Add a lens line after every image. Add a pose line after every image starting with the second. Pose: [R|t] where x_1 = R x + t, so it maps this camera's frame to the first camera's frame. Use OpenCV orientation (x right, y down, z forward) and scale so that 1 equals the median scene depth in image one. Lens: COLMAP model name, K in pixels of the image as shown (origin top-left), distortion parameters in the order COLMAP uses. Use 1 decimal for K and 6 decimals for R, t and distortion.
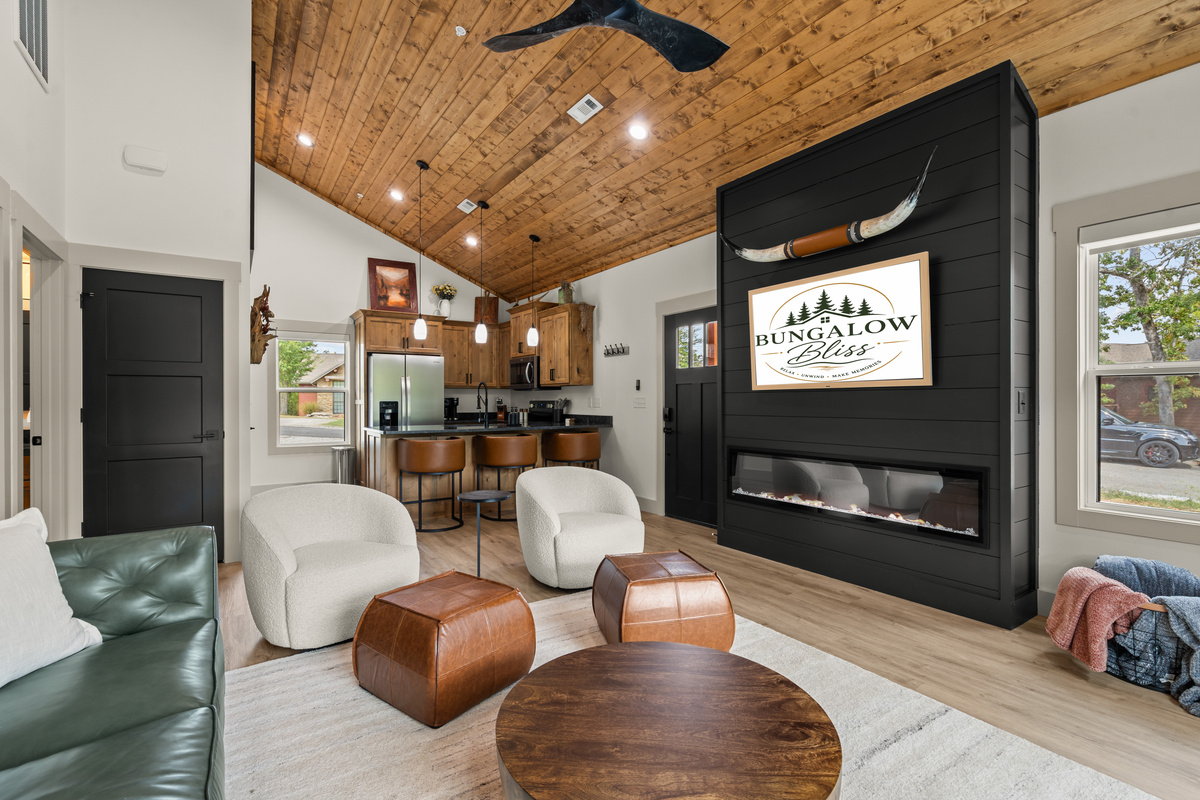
lens RADIAL K [[548.4, 0, 597.1], [0, 548.4, 401.3], [0, 0, 1]] dist [-0.004651, 0.000254]
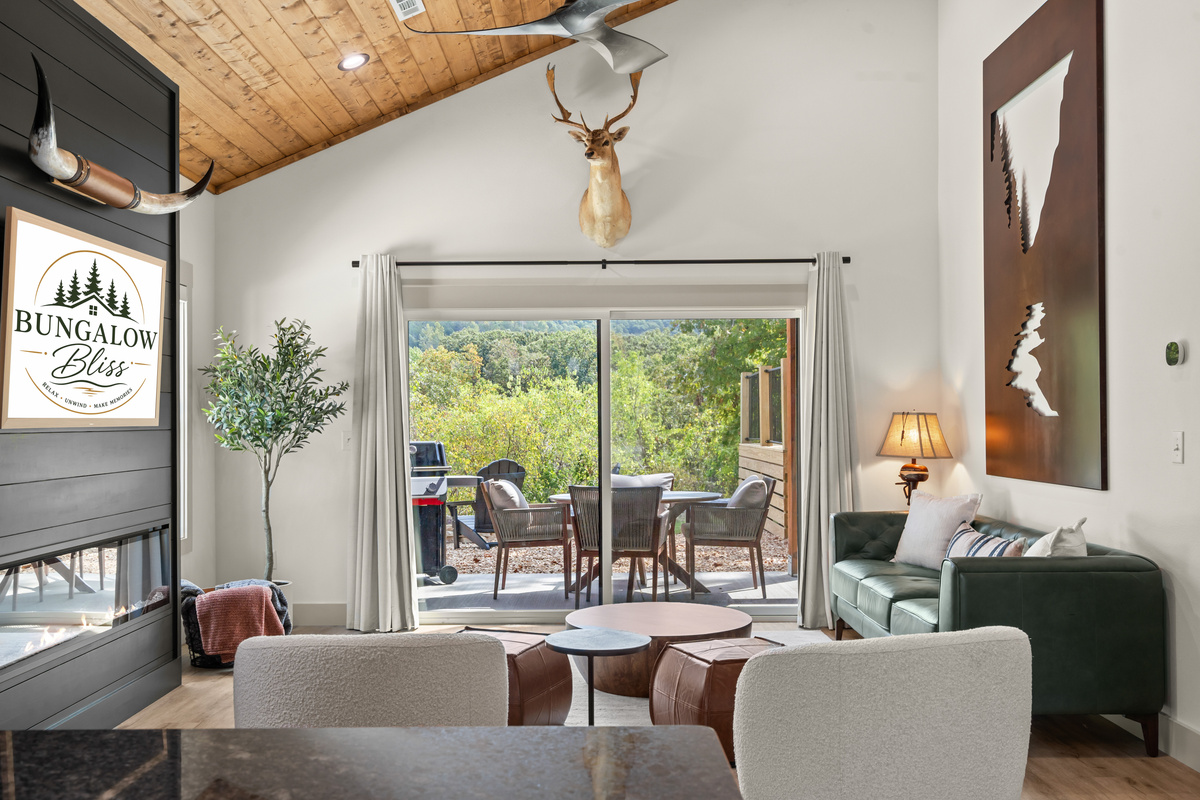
lens RADIAL K [[1094.0, 0, 592.4], [0, 1094.0, 414.5], [0, 0, 1]] dist [0.005750, -0.006744]
pose [[-0.824822, 0.005860, 0.565362, -0.659119], [0.004018, 0.999982, -0.004503, -0.026036], [-0.565379, -0.001443, -0.824830, 1.564824]]
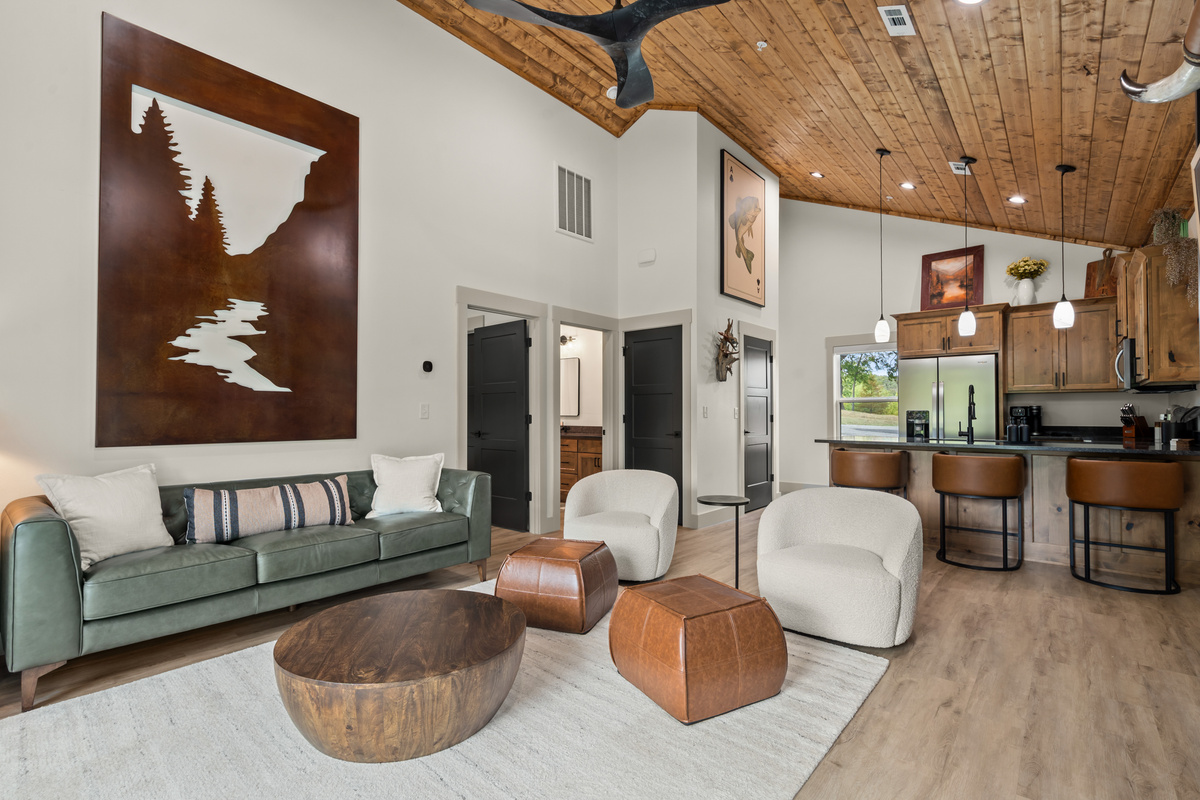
lens RADIAL K [[548.3, 0, 589.3], [0, 548.3, 404.2], [0, 0, 1]] dist [-0.003026, 0.000207]
pose [[0.254637, -0.016290, -0.966900, 0.624089], [-0.000317, 0.999857, -0.016928, 0.008253], [0.967037, 0.004617, 0.254595, 0.423996]]
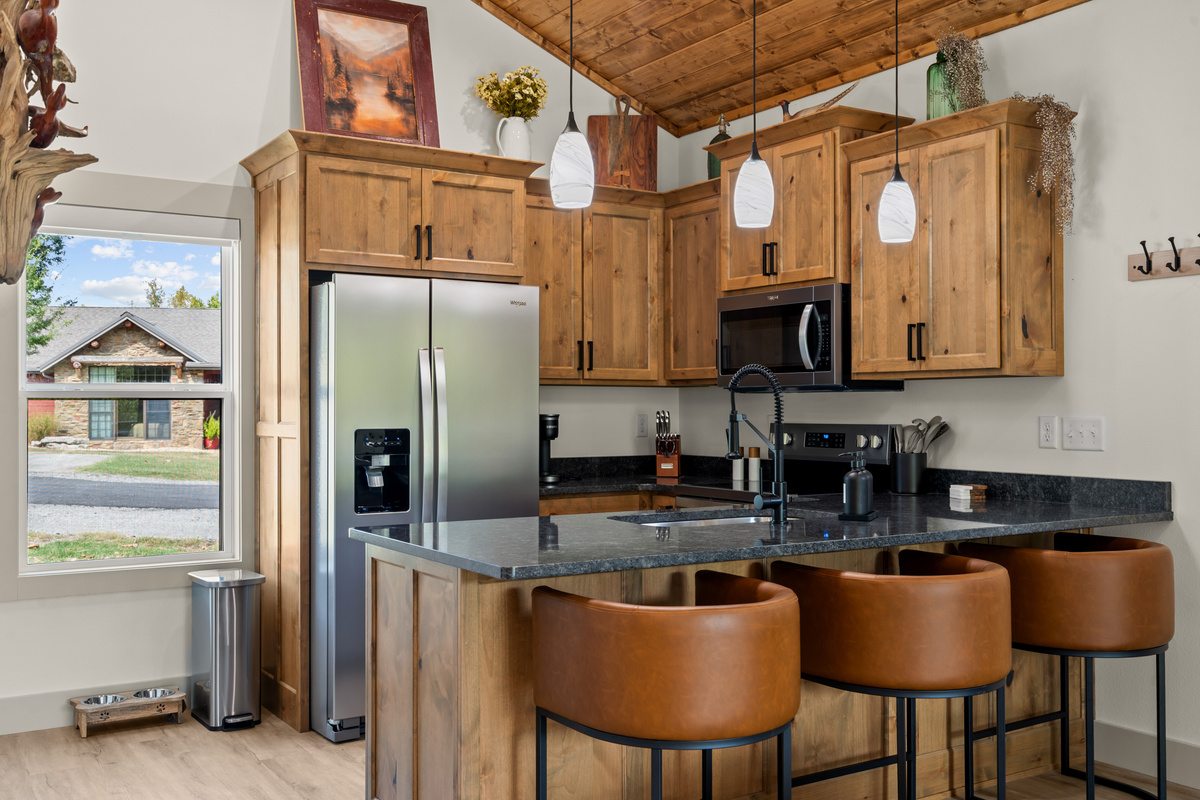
lens RADIAL K [[1151.6, 0, 594.3], [0, 1151.6, 394.2], [0, 0, 1]] dist [-0.000180, -0.003723]
pose [[0.999717, -0.000808, -0.023784, -0.427729], [0.000498, 0.999915, -0.013050, -0.019292], [0.023792, 0.013034, 0.999632, 0.621644]]
